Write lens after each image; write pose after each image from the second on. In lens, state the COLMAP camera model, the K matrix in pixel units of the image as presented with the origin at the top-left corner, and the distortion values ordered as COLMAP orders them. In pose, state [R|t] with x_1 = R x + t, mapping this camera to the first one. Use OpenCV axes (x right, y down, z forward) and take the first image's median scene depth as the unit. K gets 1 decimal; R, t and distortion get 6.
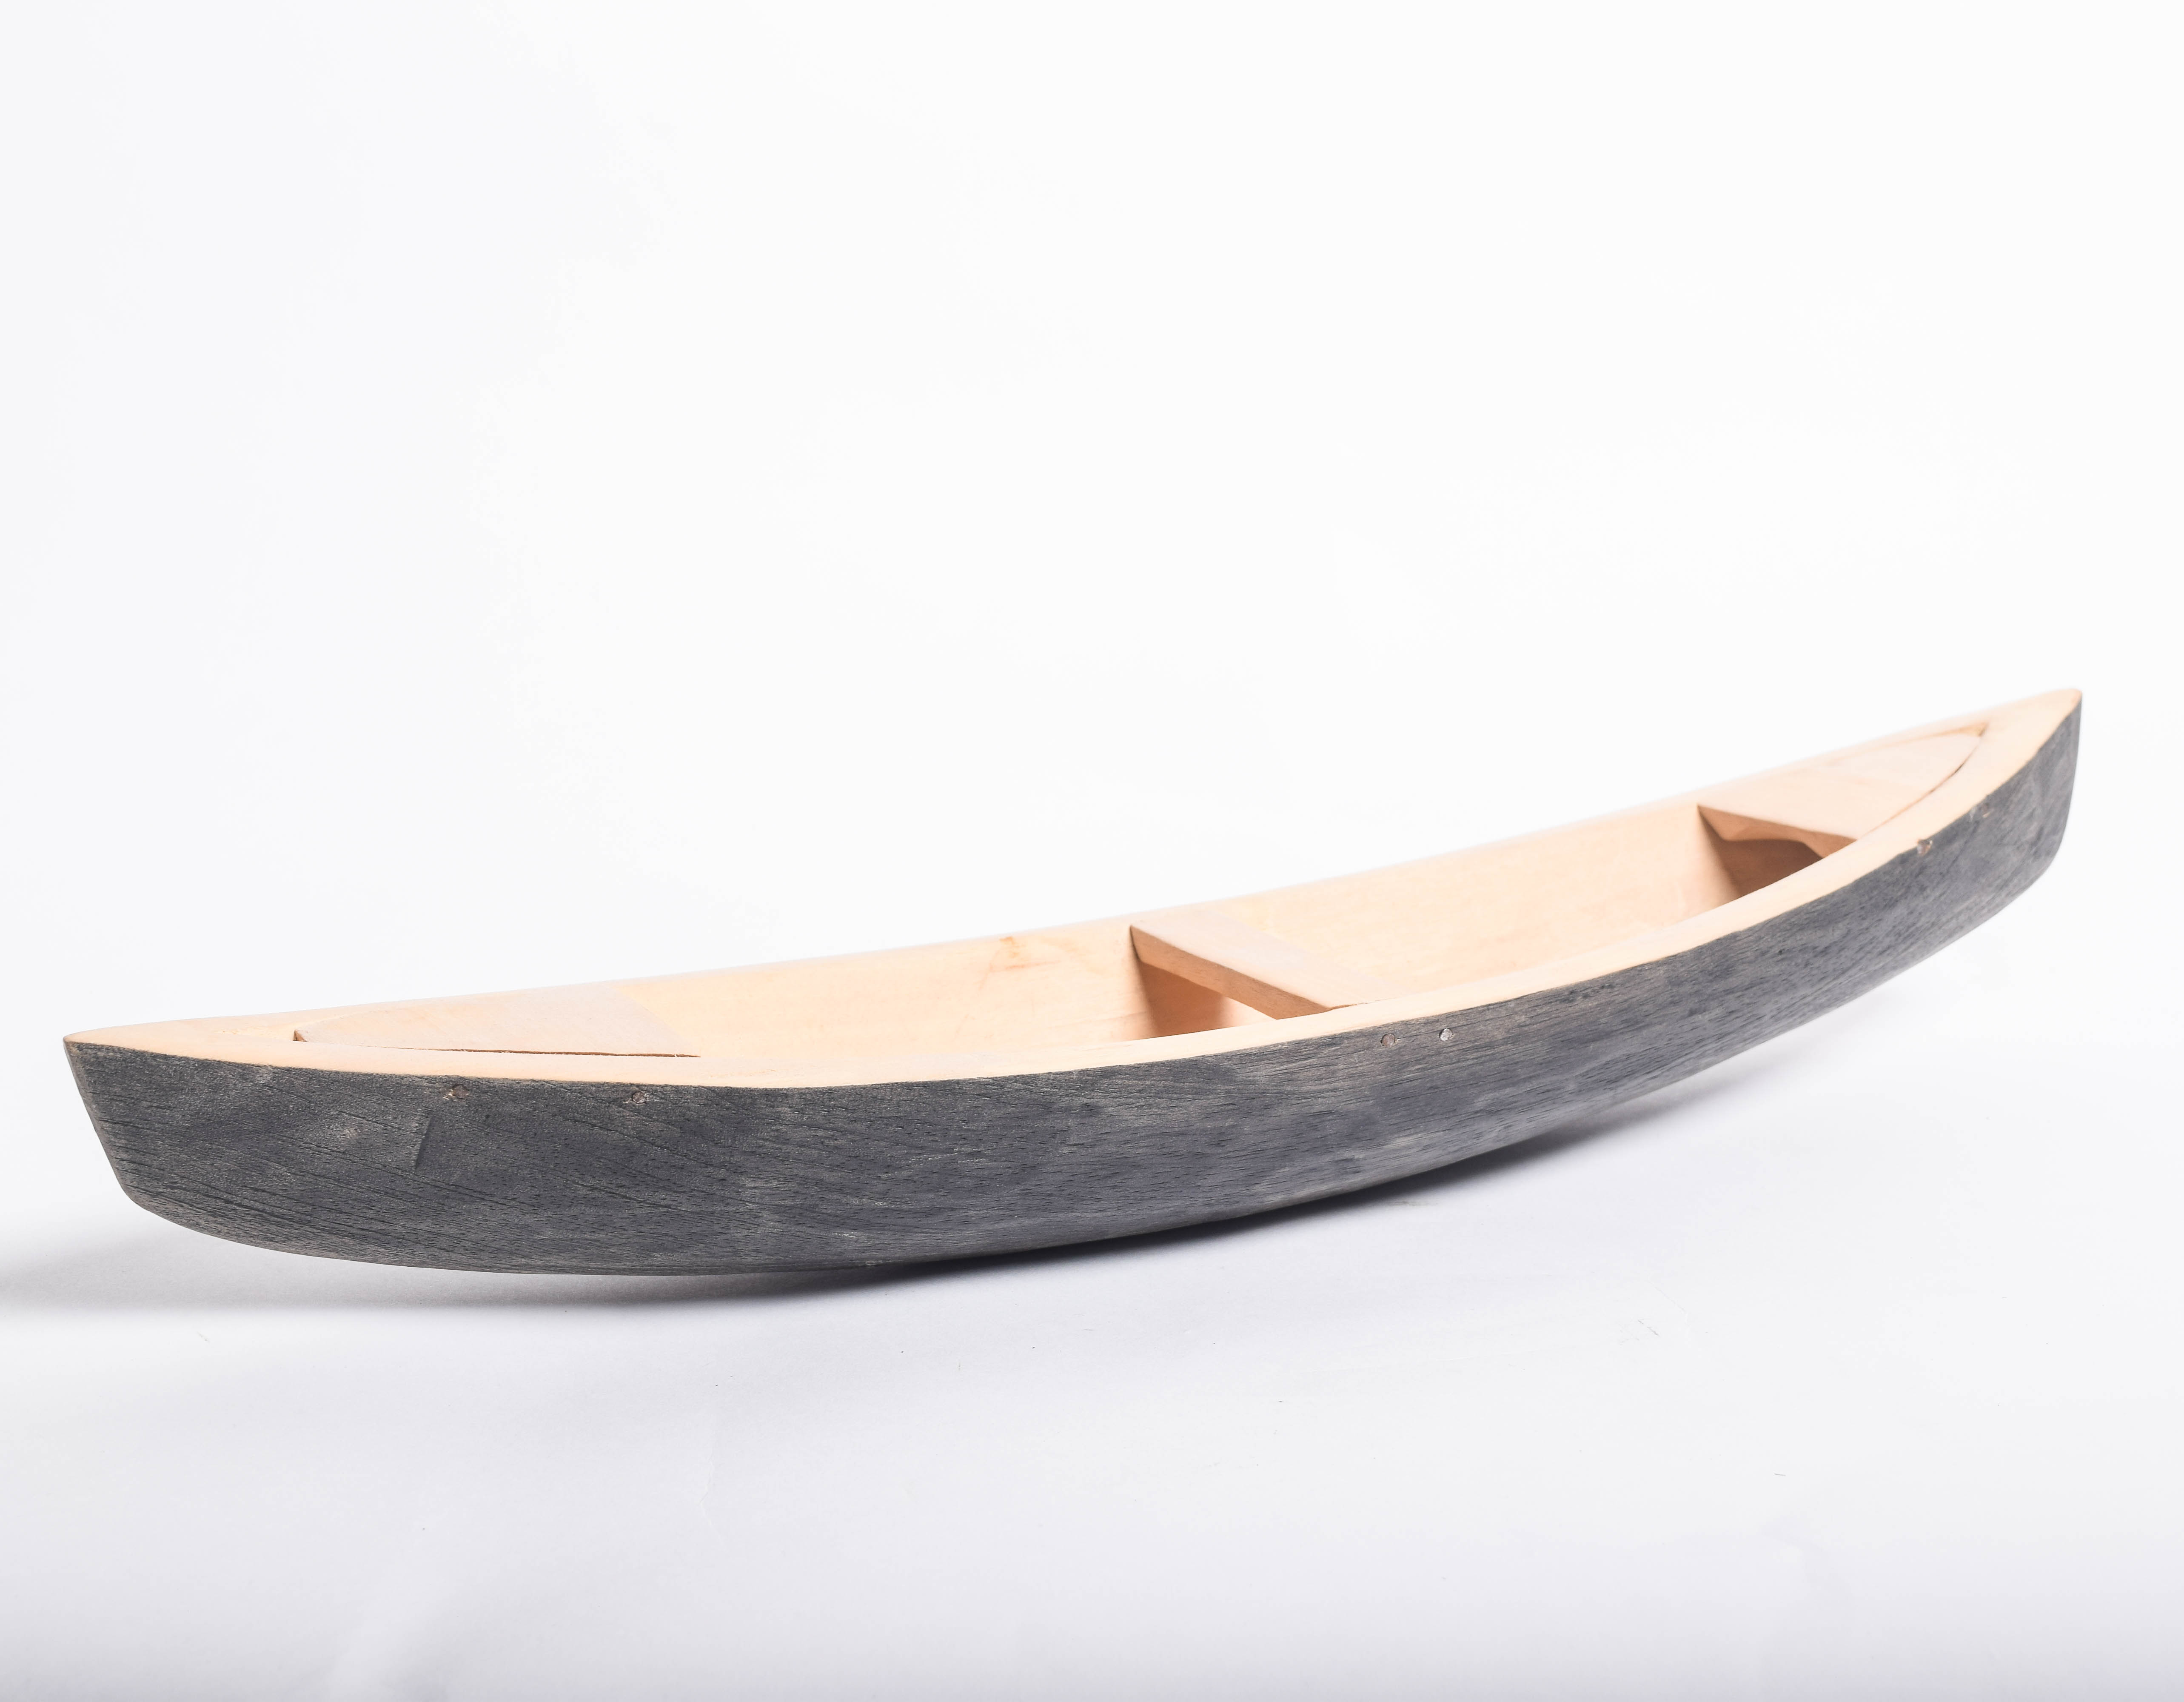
lens RADIAL K [[3217.2, 0, 1097.4], [0, 3217.2, 834.0], [0, 0, 1]] dist [-0.012381, 0.000000]
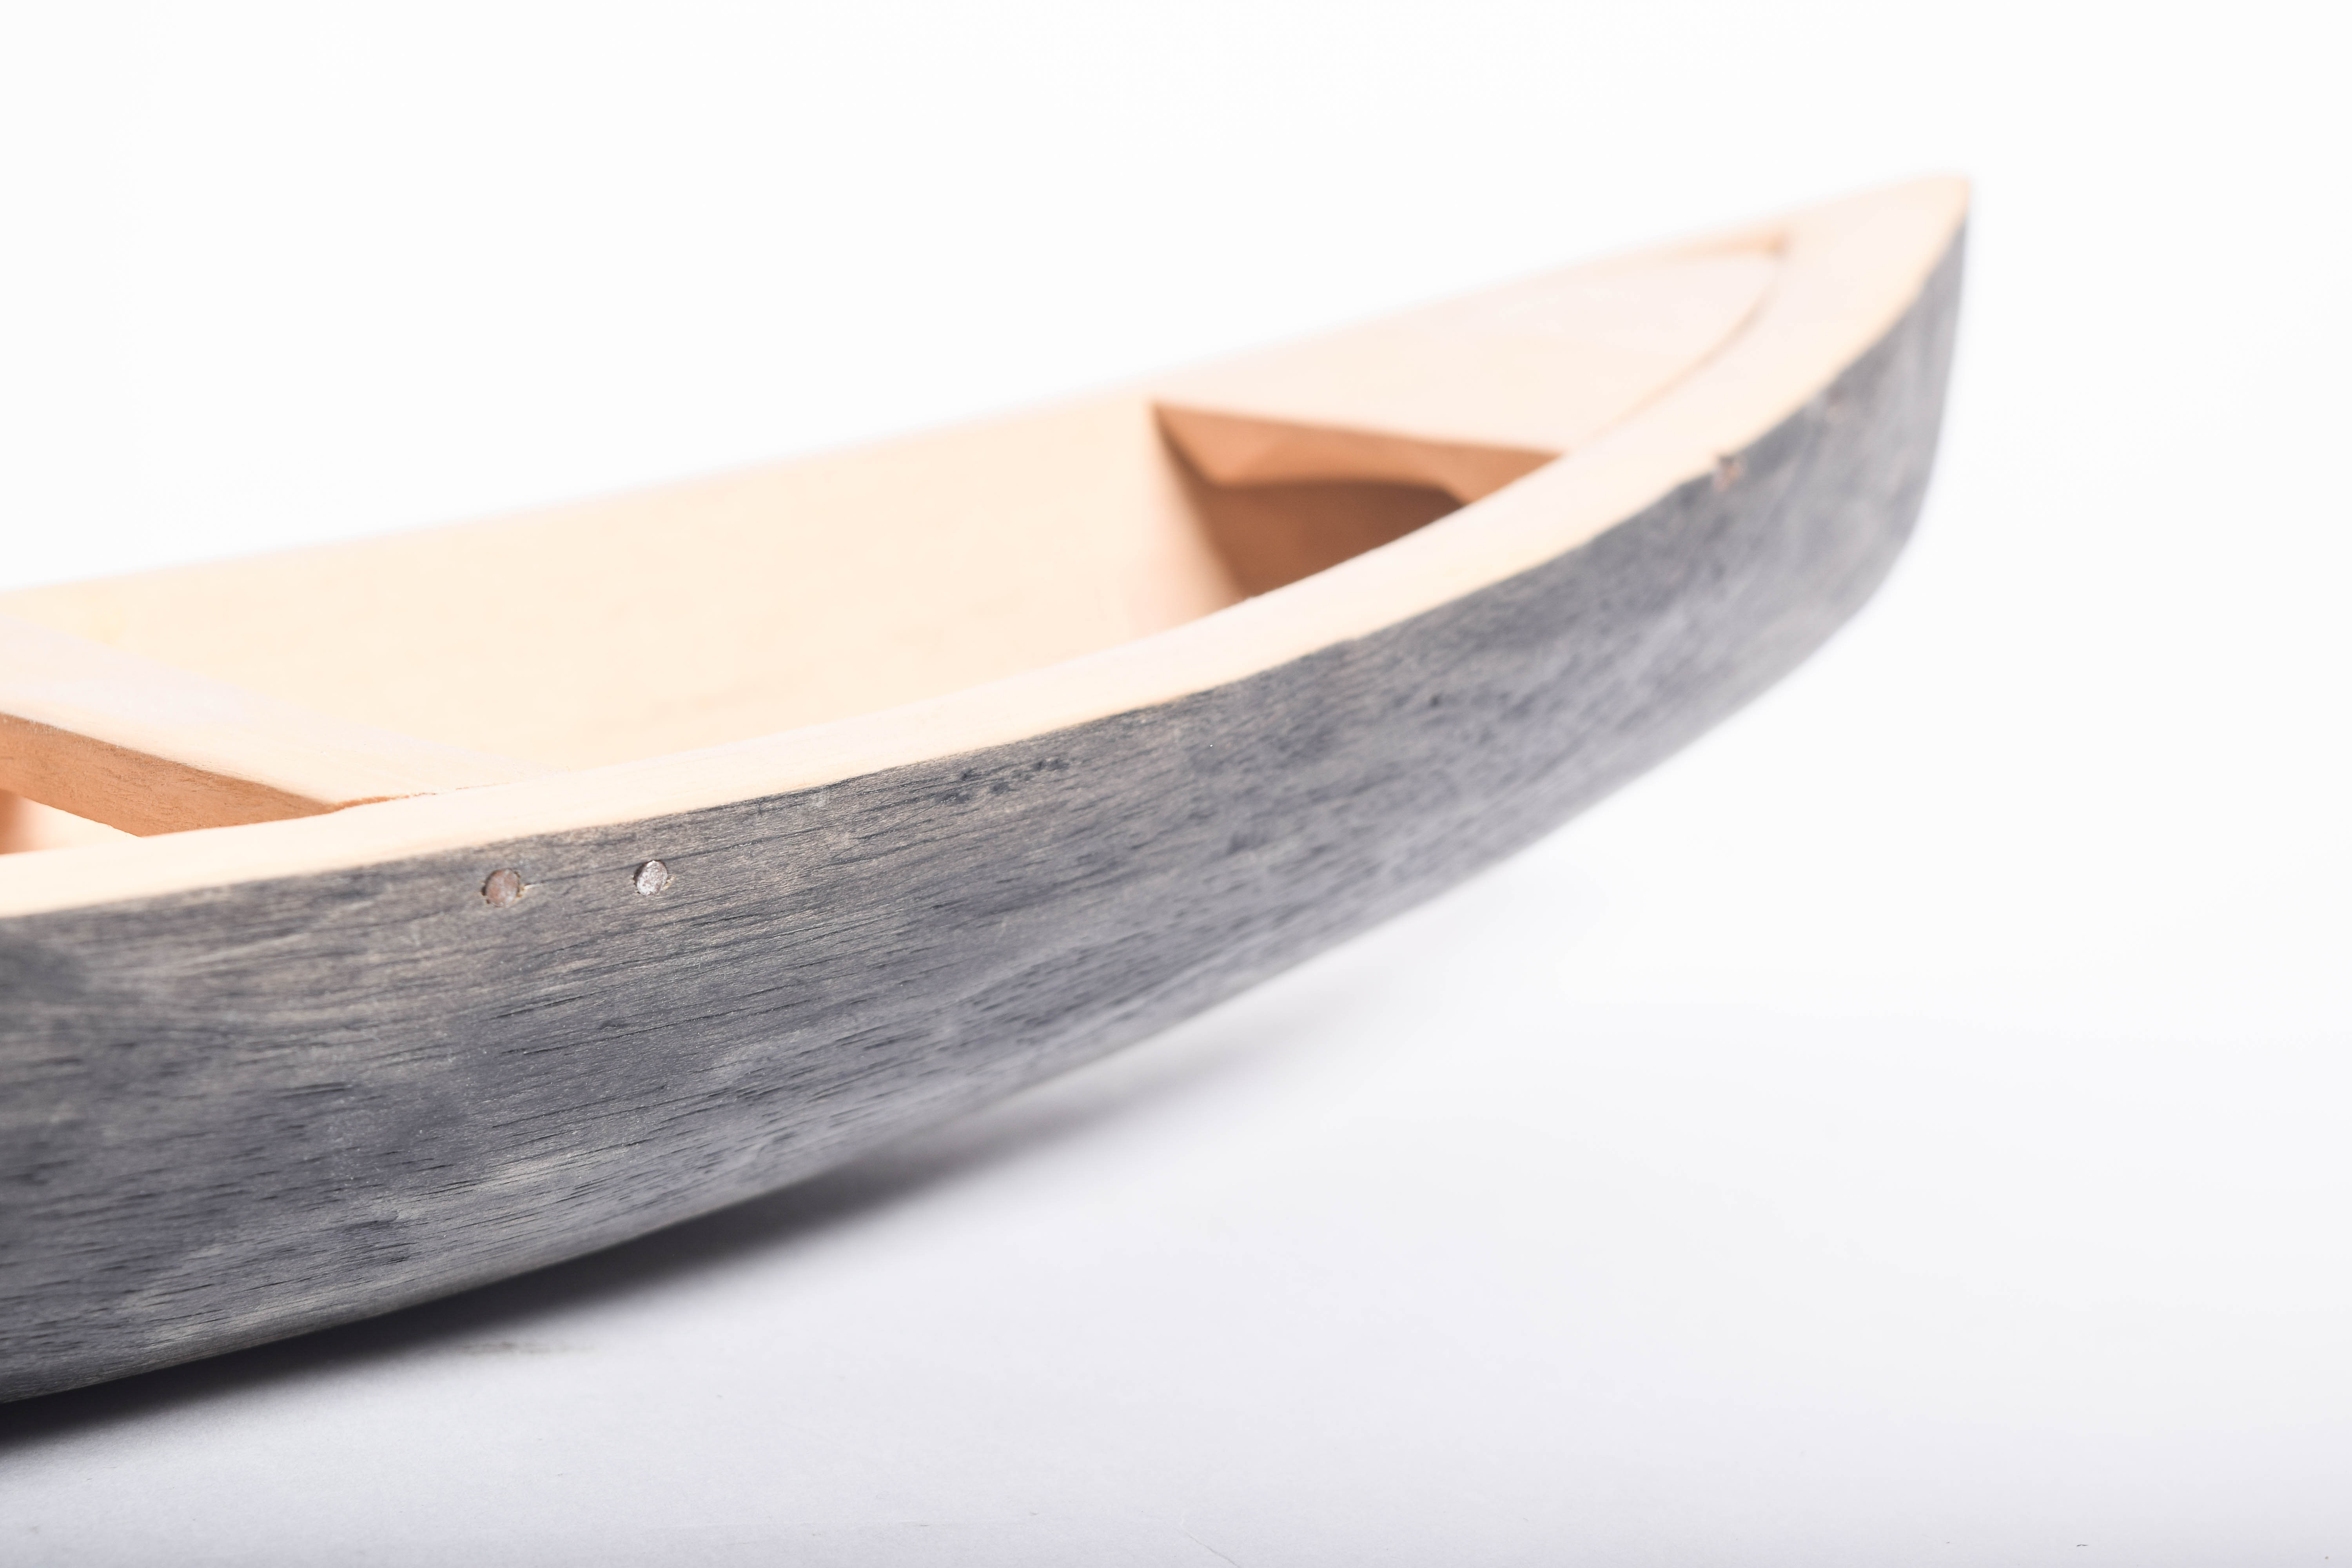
lens RADIAL K [[5259.5, 0, 1182.6], [0, 5259.5, 779.5], [0, 0, 1]] dist [-0.055350, 0.000000]
pose [[0.960365, 0.005357, 0.278693, -0.001407], [-0.002312, 0.999934, -0.011253, 0.055288], [-0.278734, 0.010163, 0.960314, 0.385278]]
